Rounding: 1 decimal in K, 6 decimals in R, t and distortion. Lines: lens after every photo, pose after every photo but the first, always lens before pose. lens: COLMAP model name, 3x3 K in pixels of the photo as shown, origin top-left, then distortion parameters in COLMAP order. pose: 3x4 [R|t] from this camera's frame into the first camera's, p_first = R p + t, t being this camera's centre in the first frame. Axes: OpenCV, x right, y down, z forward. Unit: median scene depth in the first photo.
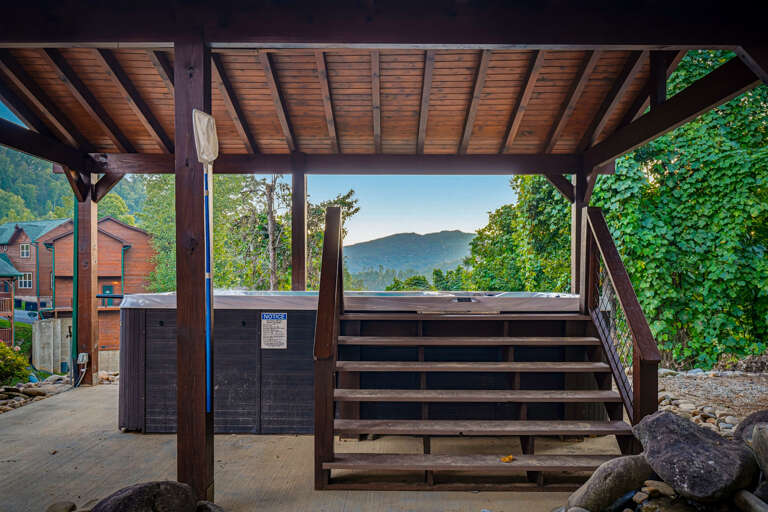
lens RADIAL K [[599.0, 0, 382.6], [0, 599.0, 279.1], [0, 0, 1]] dist [0.009400, -0.000630]
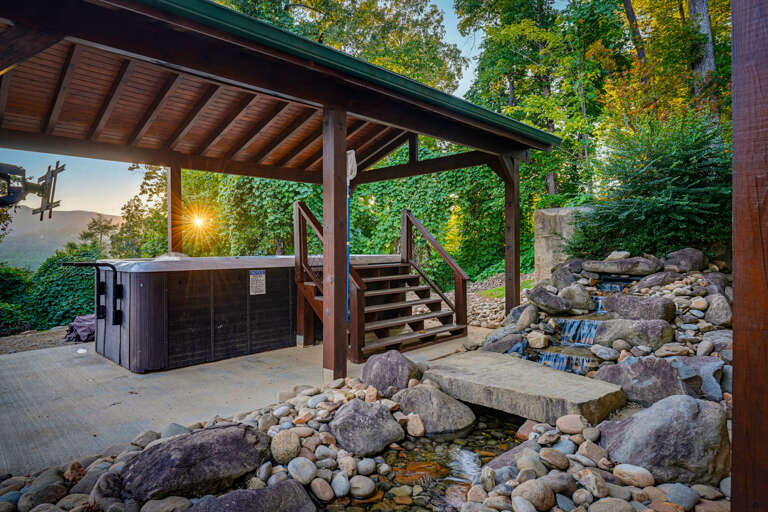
lens RADIAL K [[446.1, 0, 387.4], [0, 446.1, 248.2], [0, 0, 1]] dist [-0.001026, -0.002097]
pose [[0.688923, -0.011579, 0.724742, -0.301211], [0.013913, 0.999899, 0.002749, 0.001455], [-0.724701, 0.008189, 0.689015, 0.005001]]
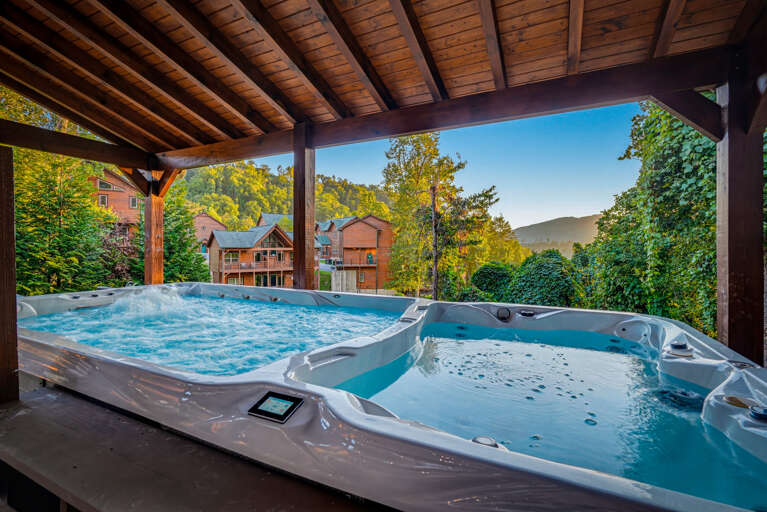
lens RADIAL K [[346.4, 0, 388.2], [0, 346.4, 240.0], [0, 0, 1]] dist [0.003335, 0.000015]
pose [[0.906213, -0.009387, -0.422717, 0.105296], [0.000696, 0.999785, -0.020710, -0.019973], [0.422821, 0.018474, 0.906025, 0.349021]]
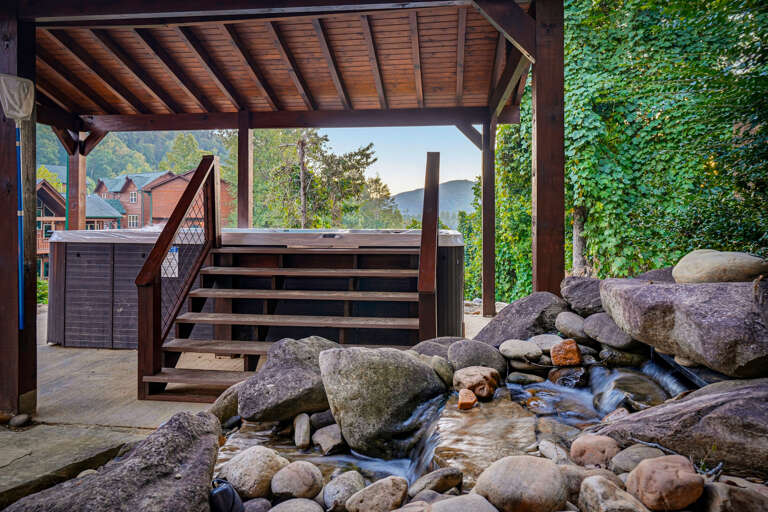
lens RADIAL K [[514.9, 0, 383.3], [0, 514.9, 213.6], [0, 0, 1]] dist [0.006988, 0.001469]
pose [[0.994093, -0.002065, -0.108511, 0.138187], [0.000660, 0.999916, -0.012979, 0.001943], [0.108529, 0.012831, 0.994010, 0.017218]]
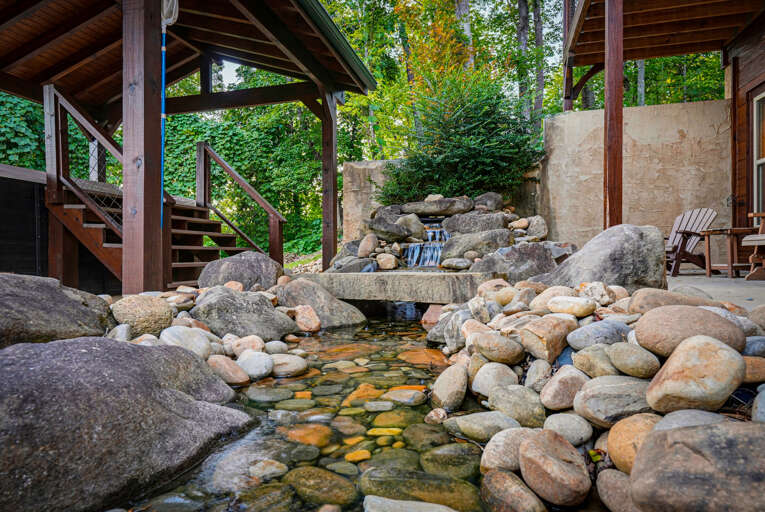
lens RADIAL K [[455.3, 0, 380.5], [0, 455.3, 258.1], [0, 0, 1]] dist [-0.008557, -0.002232]
pose [[0.245849, -0.013131, 0.969219, -0.282902], [0.009598, 0.999892, 0.011112, 0.072847], [-0.969261, 0.006571, 0.245949, 0.089262]]
